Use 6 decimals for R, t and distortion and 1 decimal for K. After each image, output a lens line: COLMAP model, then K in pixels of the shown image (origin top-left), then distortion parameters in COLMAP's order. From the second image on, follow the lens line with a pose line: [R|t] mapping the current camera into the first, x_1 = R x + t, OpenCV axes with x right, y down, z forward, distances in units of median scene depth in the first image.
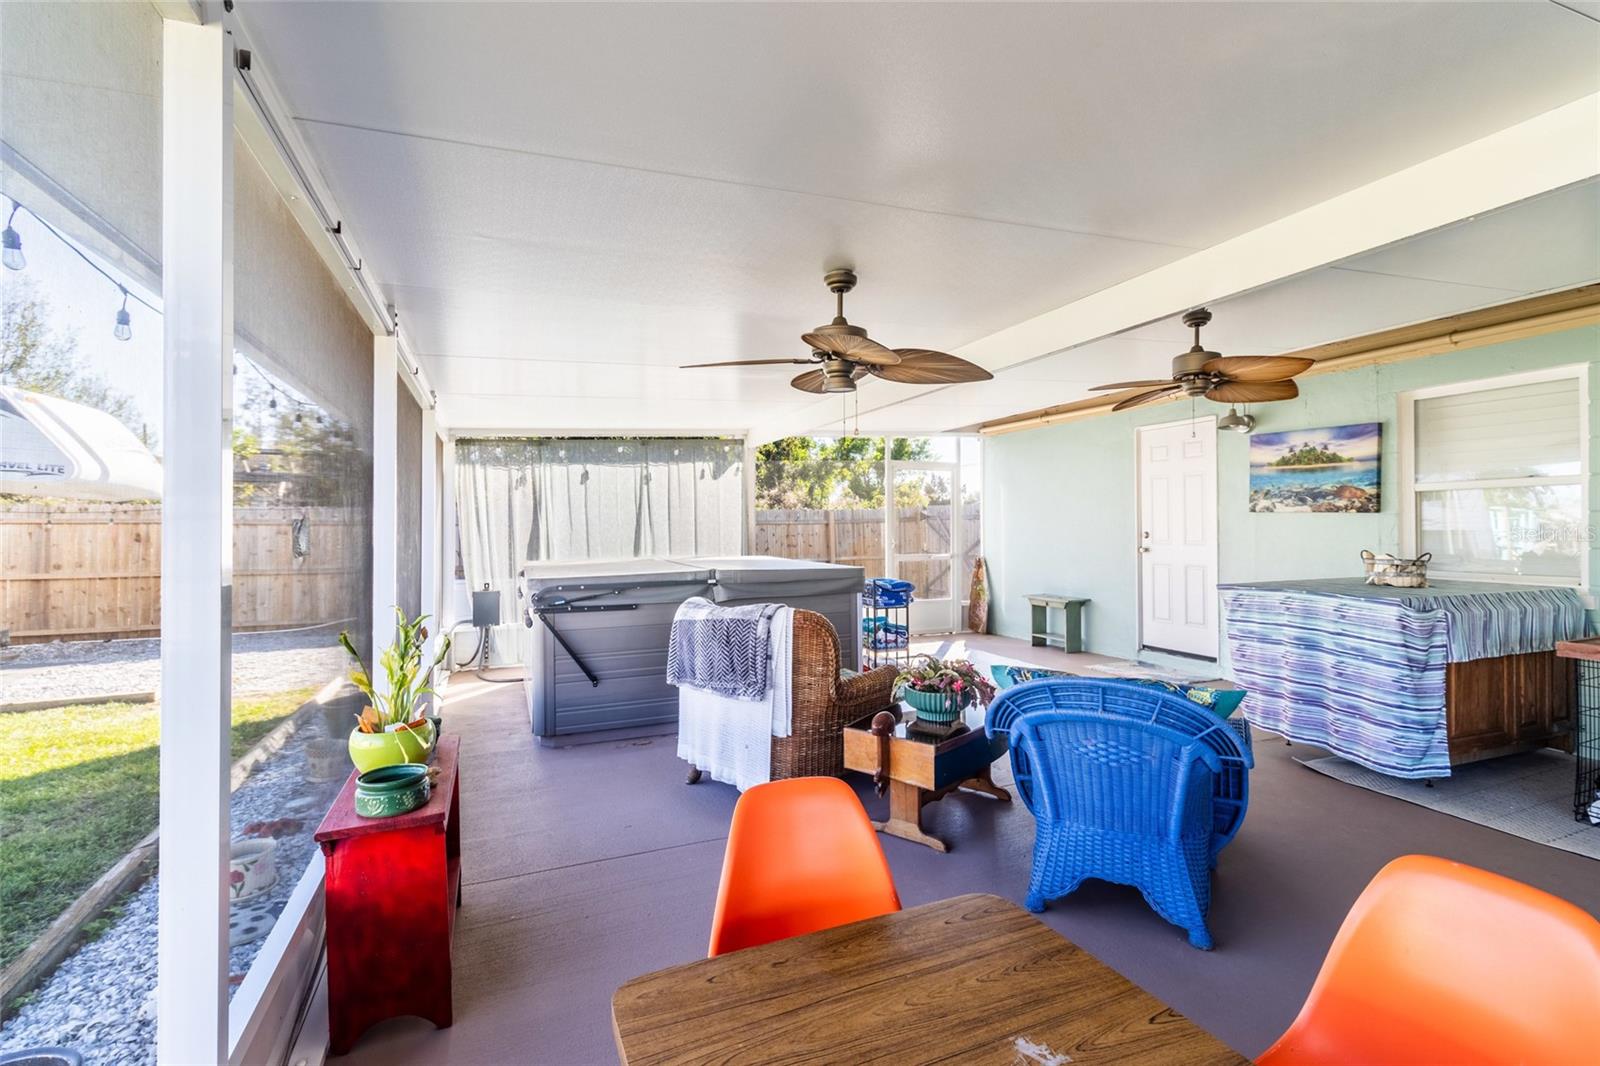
lens RADIAL K [[750.5, 0, 802.6], [0, 750.5, 527.4], [0, 0, 1]] dist [0.009792, 0.000528]
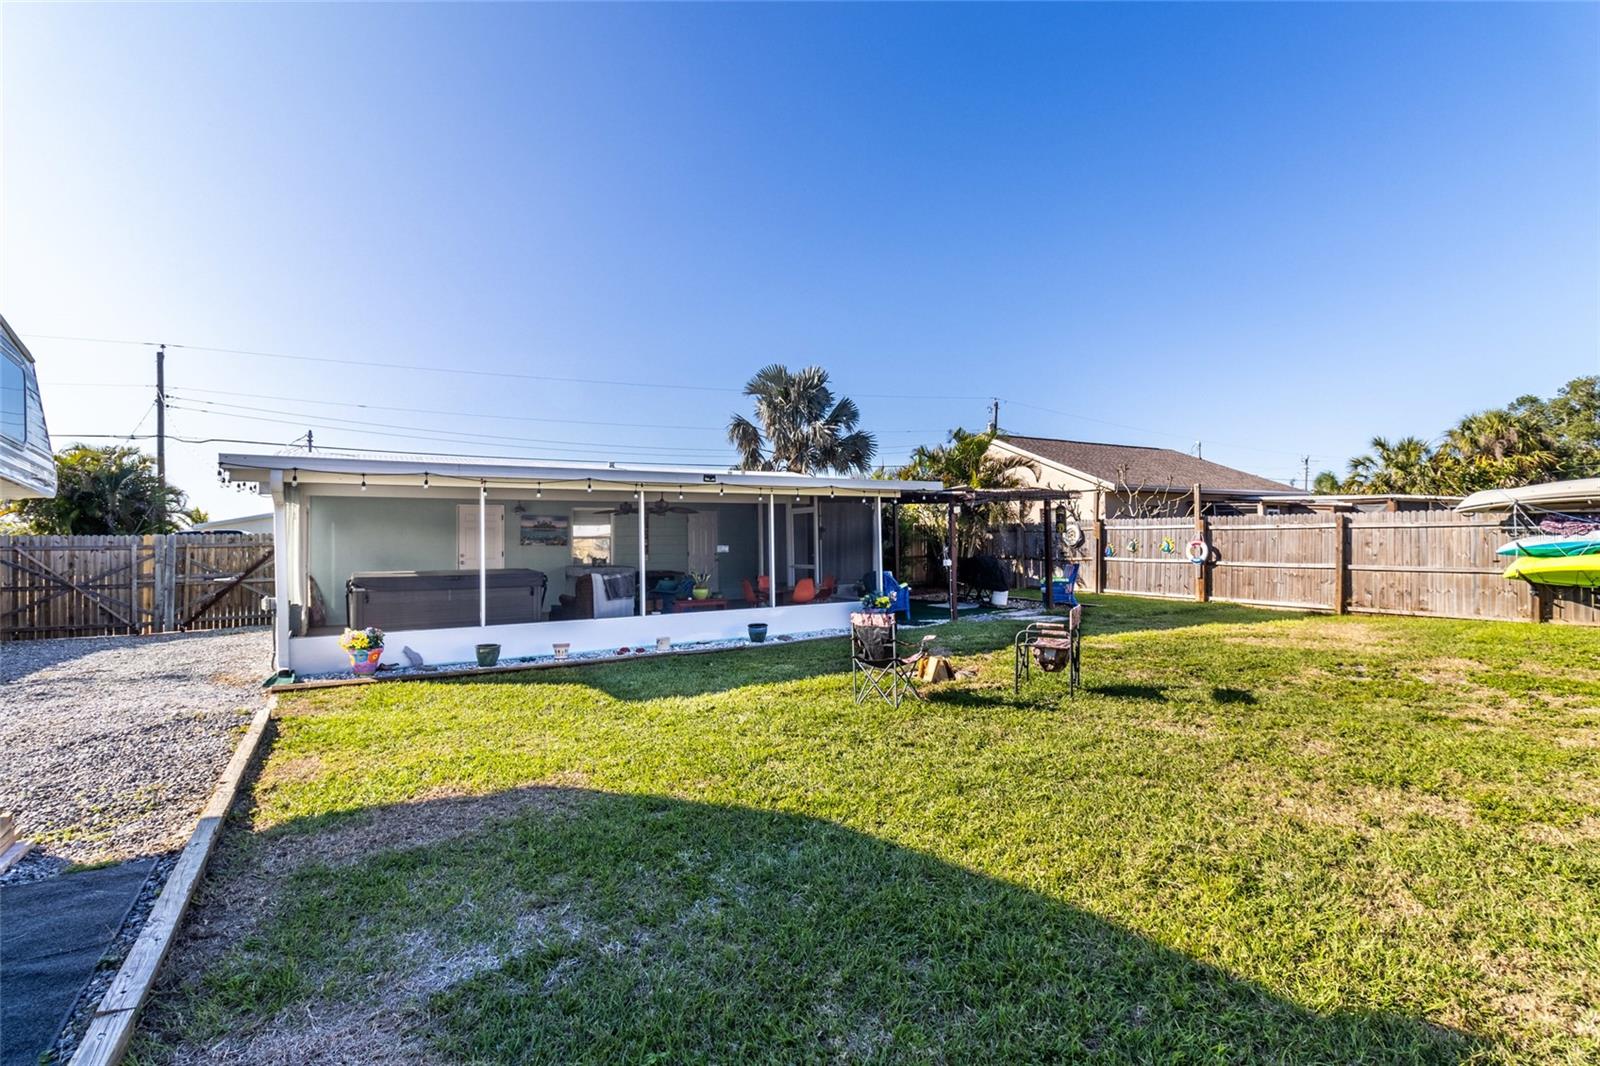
lens RADIAL K [[750.5, 0, 799.6], [0, 750.5, 536.5], [0, 0, 1]] dist [0.009792, 0.000528]
pose [[-0.145319, 0.010221, 0.989332, -2.273965], [0.006162, 0.999937, -0.009425, -0.020061], [-0.989366, 0.004727, -0.145373, 0.460843]]
